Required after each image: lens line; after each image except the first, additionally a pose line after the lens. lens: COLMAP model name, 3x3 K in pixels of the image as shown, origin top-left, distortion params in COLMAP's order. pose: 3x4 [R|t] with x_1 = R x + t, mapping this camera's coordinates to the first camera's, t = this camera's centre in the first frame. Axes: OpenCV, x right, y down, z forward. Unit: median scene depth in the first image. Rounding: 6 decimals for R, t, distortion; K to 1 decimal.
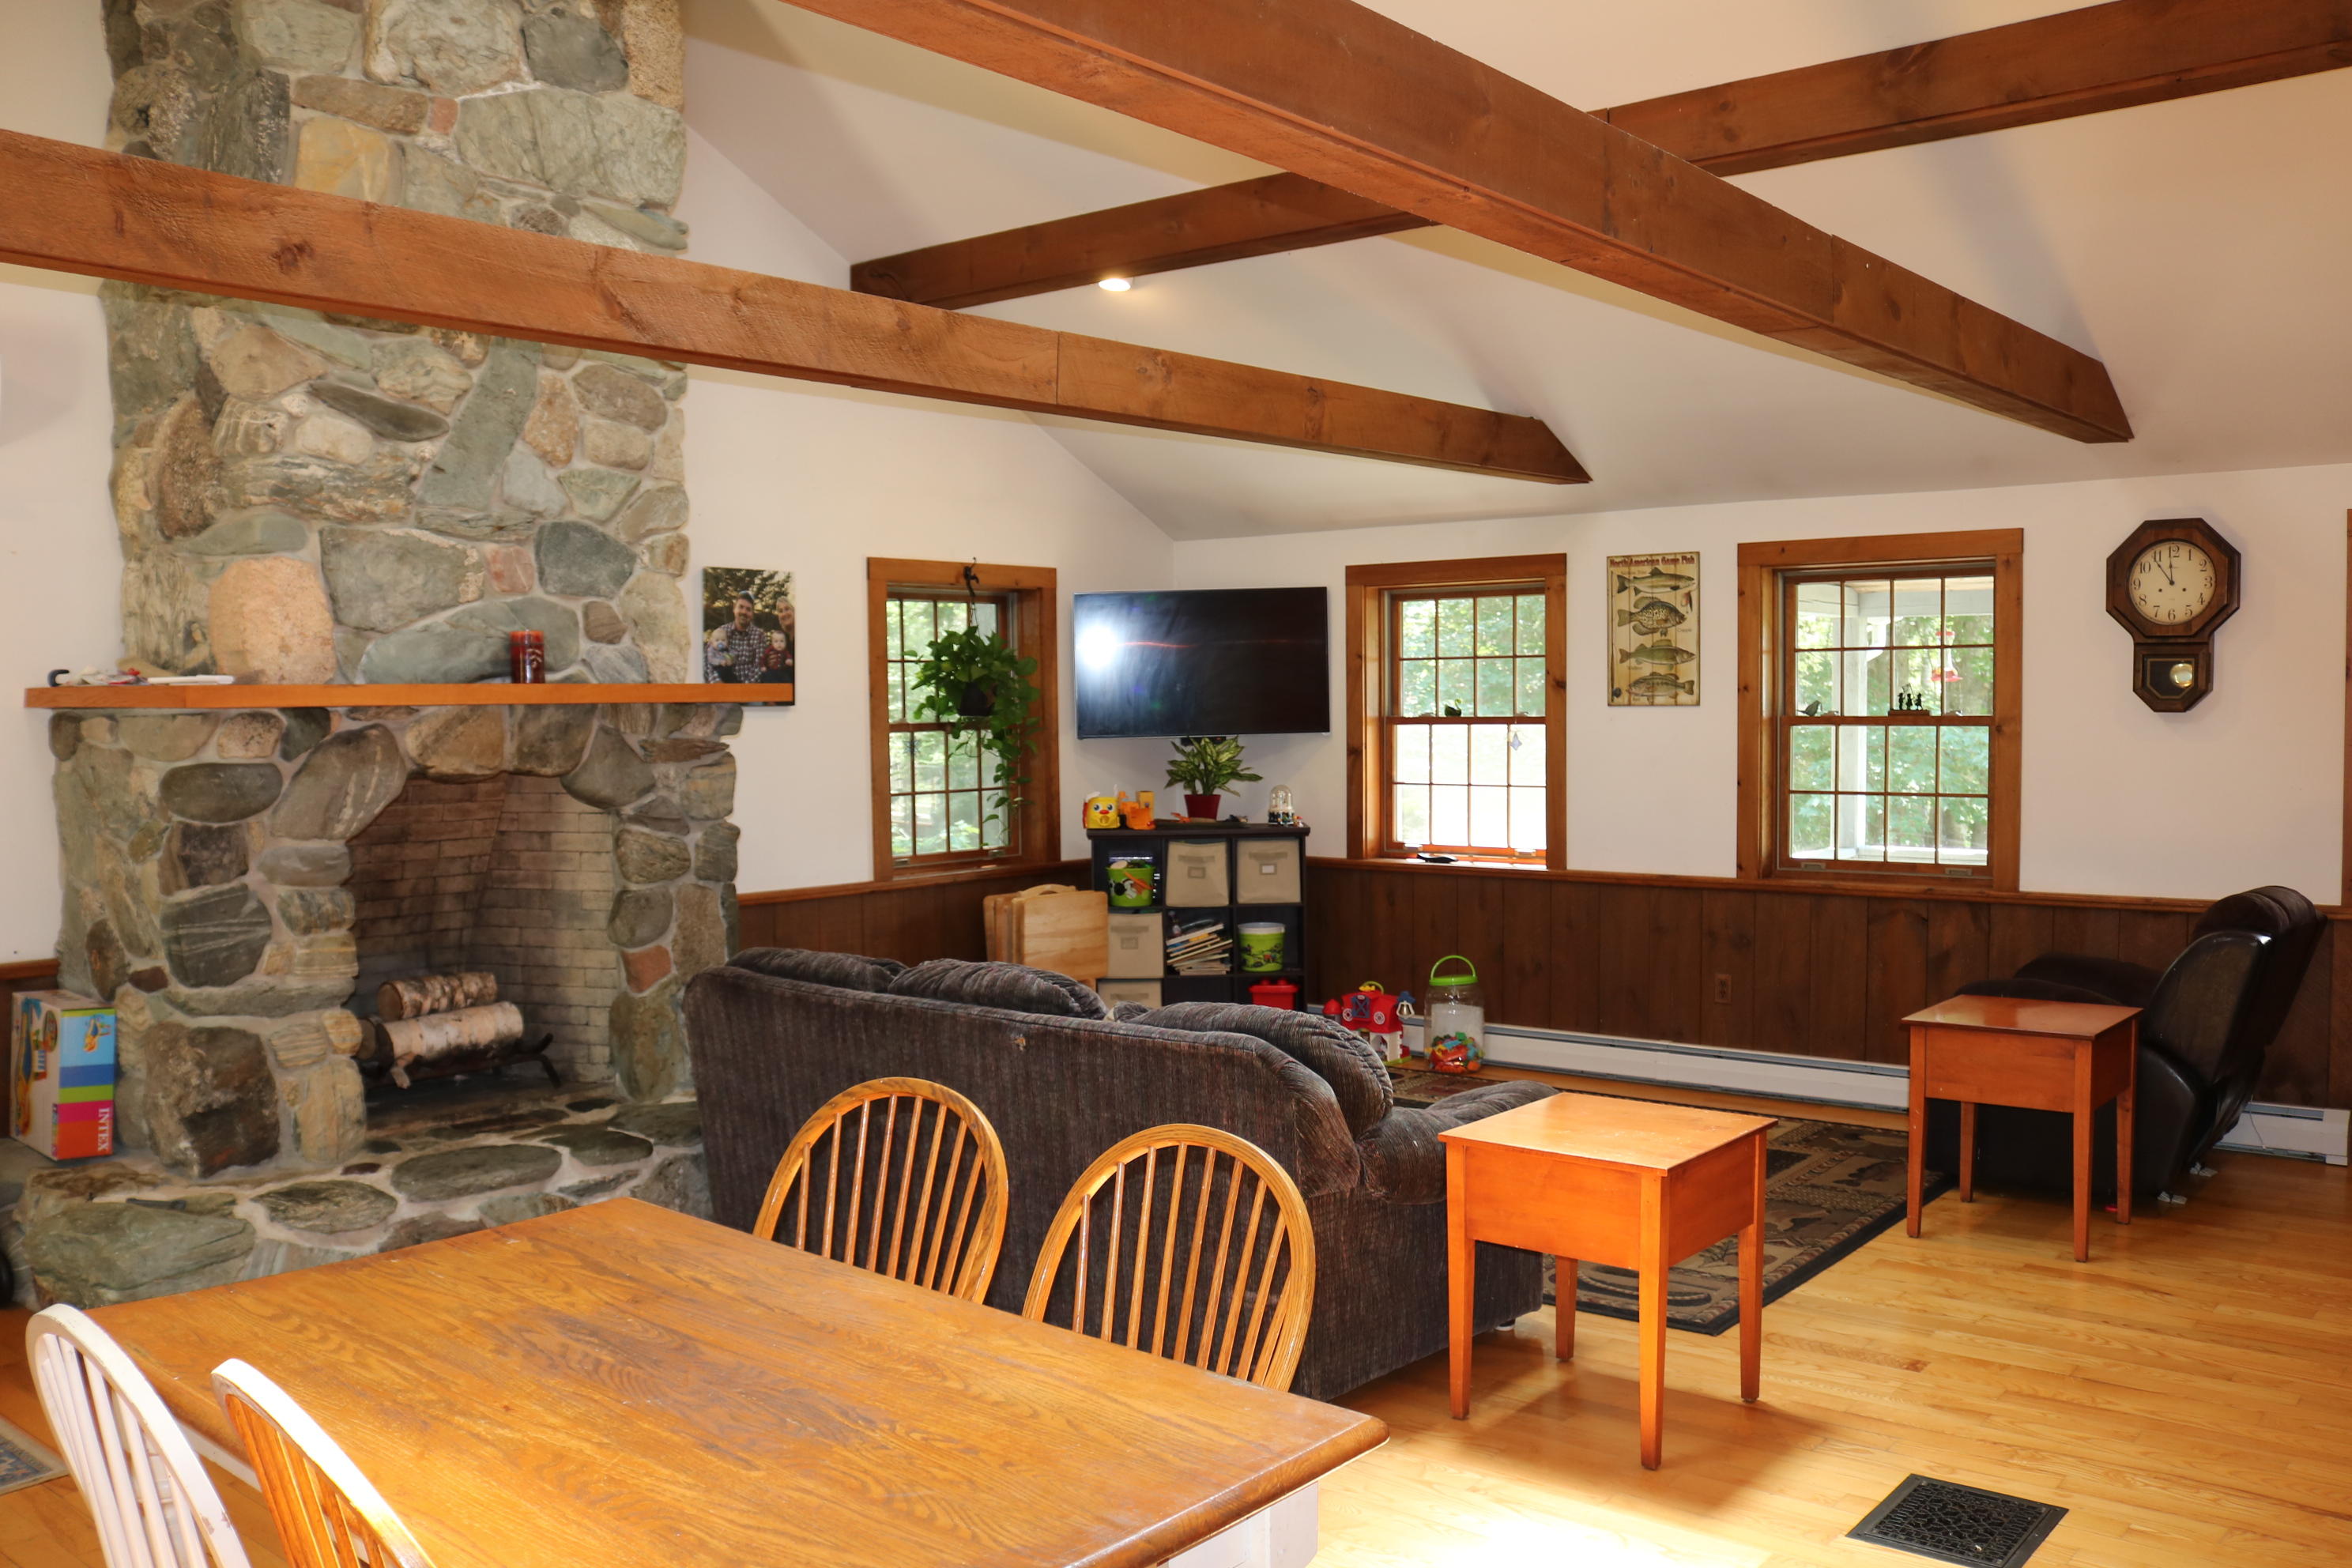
lens RADIAL K [[1964.9, 0, 1176.0], [0, 1964.9, 784.0], [0, 0, 1]] dist [-0.145555, 0.142575]
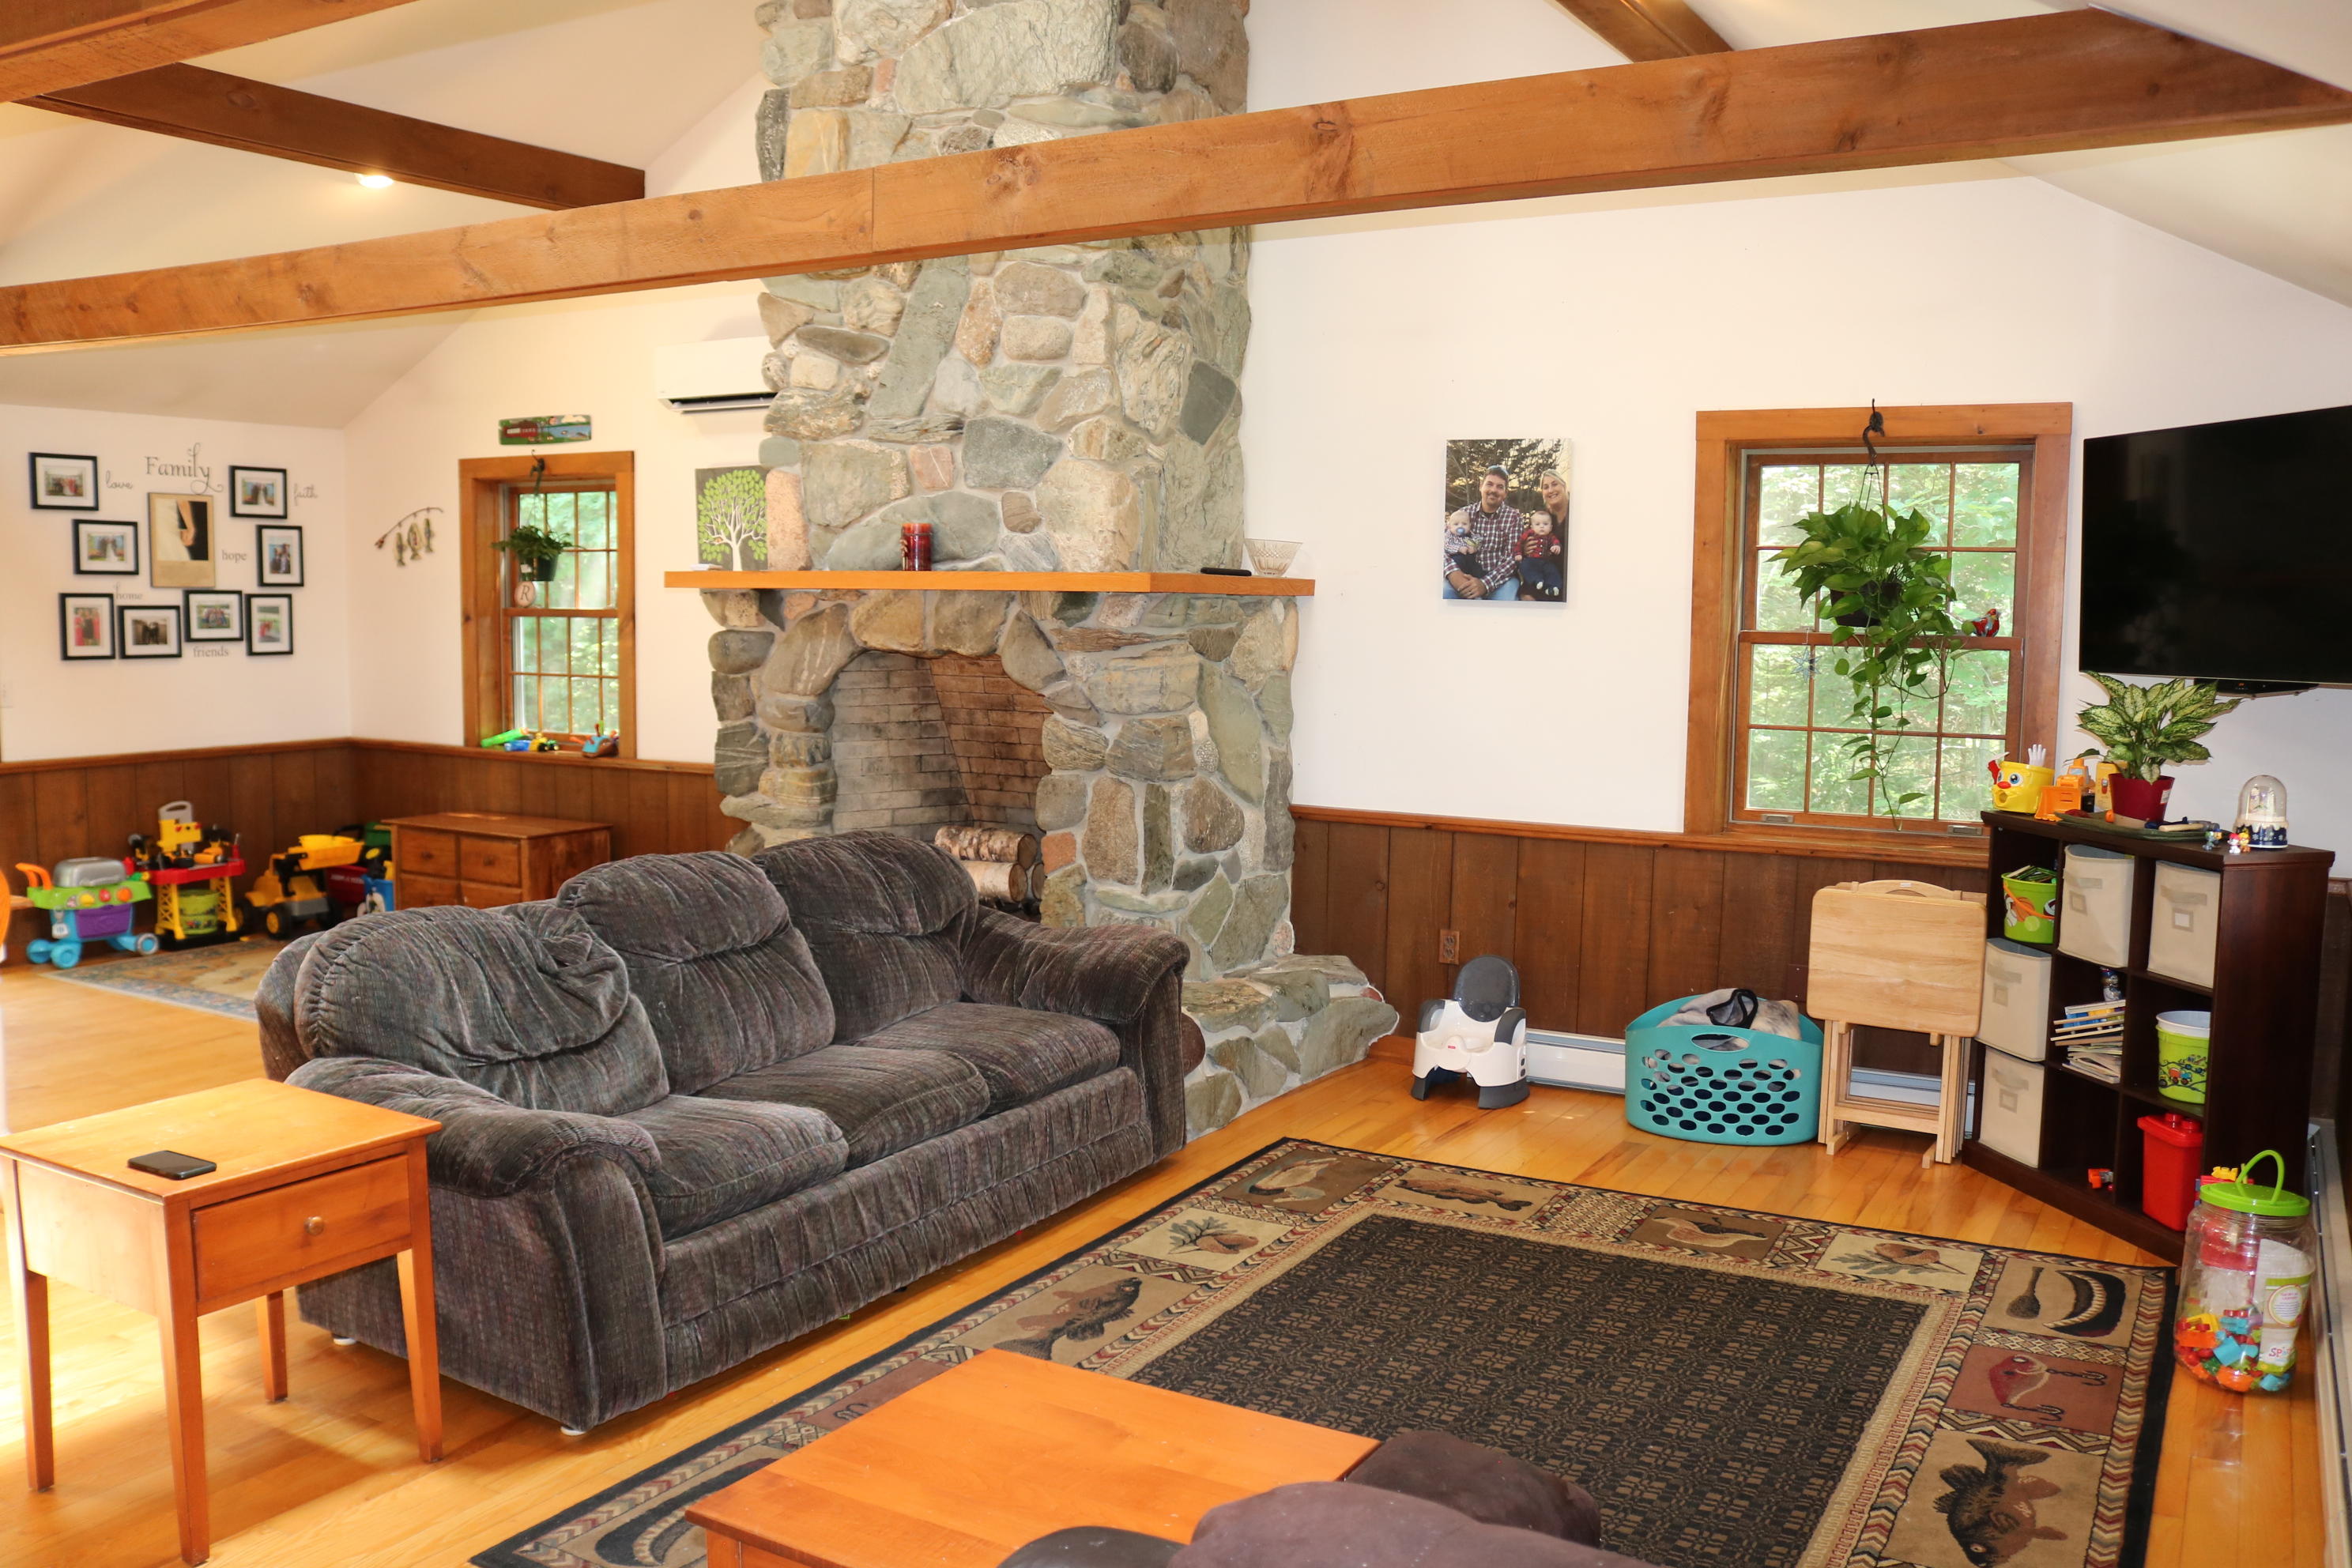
lens RADIAL K [[1964.9, 0, 1176.0], [0, 1964.9, 784.0], [0, 0, 1]] dist [-0.145555, 0.142575]
pose [[0.171195, 0.107955, -0.979305, 0.764824], [-0.054924, 0.993479, 0.099916, -0.048526], [0.983705, 0.036682, 0.176008, 0.910826]]
